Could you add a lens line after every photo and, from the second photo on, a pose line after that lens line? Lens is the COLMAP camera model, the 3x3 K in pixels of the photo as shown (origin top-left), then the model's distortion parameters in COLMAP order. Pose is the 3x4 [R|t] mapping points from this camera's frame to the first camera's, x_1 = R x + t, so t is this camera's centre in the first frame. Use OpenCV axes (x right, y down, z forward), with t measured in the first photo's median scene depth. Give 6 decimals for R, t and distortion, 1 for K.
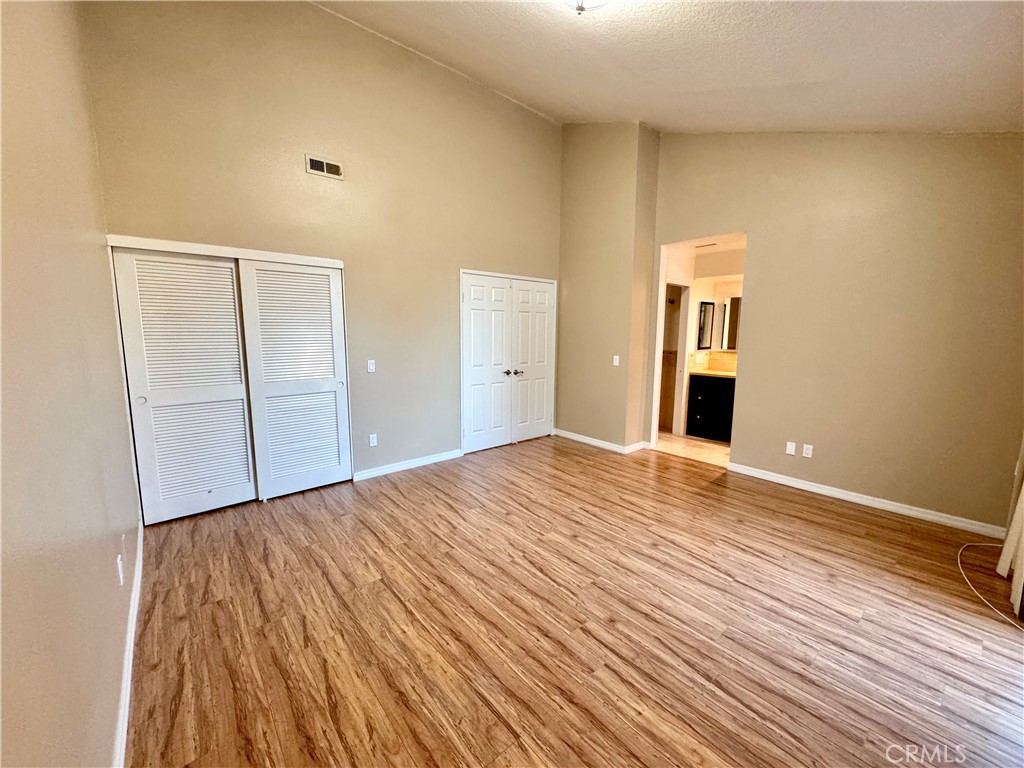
lens RADIAL K [[408.3, 0, 510.2], [0, 408.3, 384.4], [0, 0, 1]] dist [-0.003686, 0.000475]
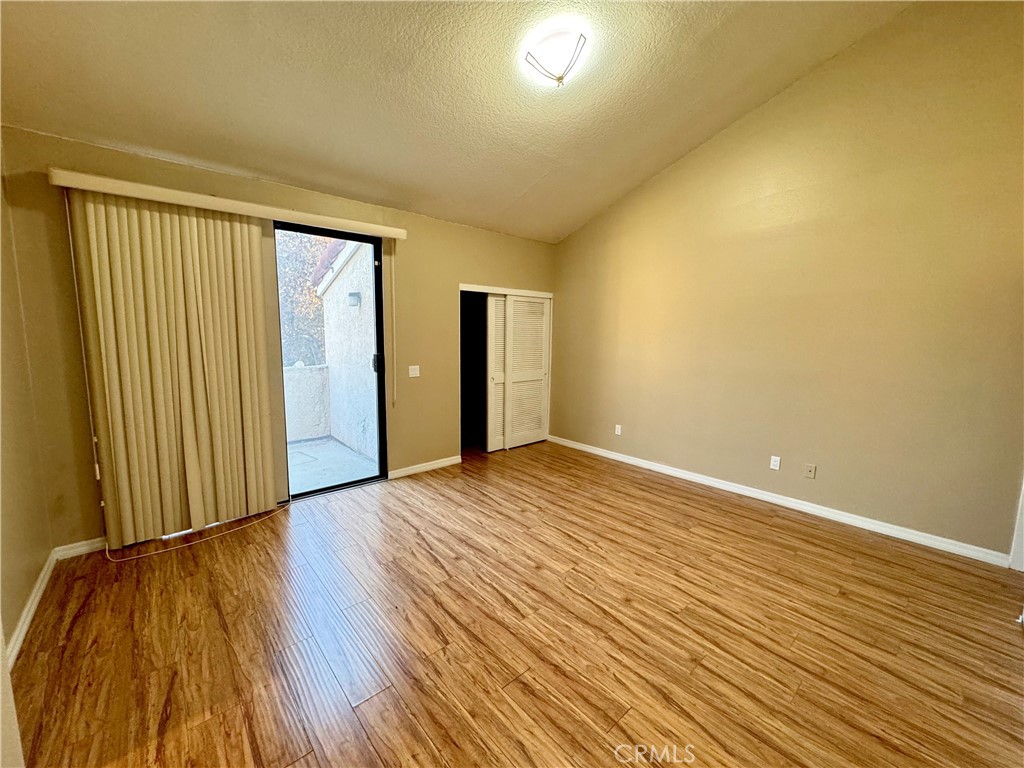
lens RADIAL K [[407.5, 0, 512.0], [0, 407.5, 384.0], [0, 0, 1]] dist [-0.004091, 0.000215]
pose [[-0.999518, -0.016096, -0.026538, 0.281187], [-0.022309, 0.967029, 0.253688, -0.285220], [0.021579, 0.254158, -0.966922, 2.012825]]
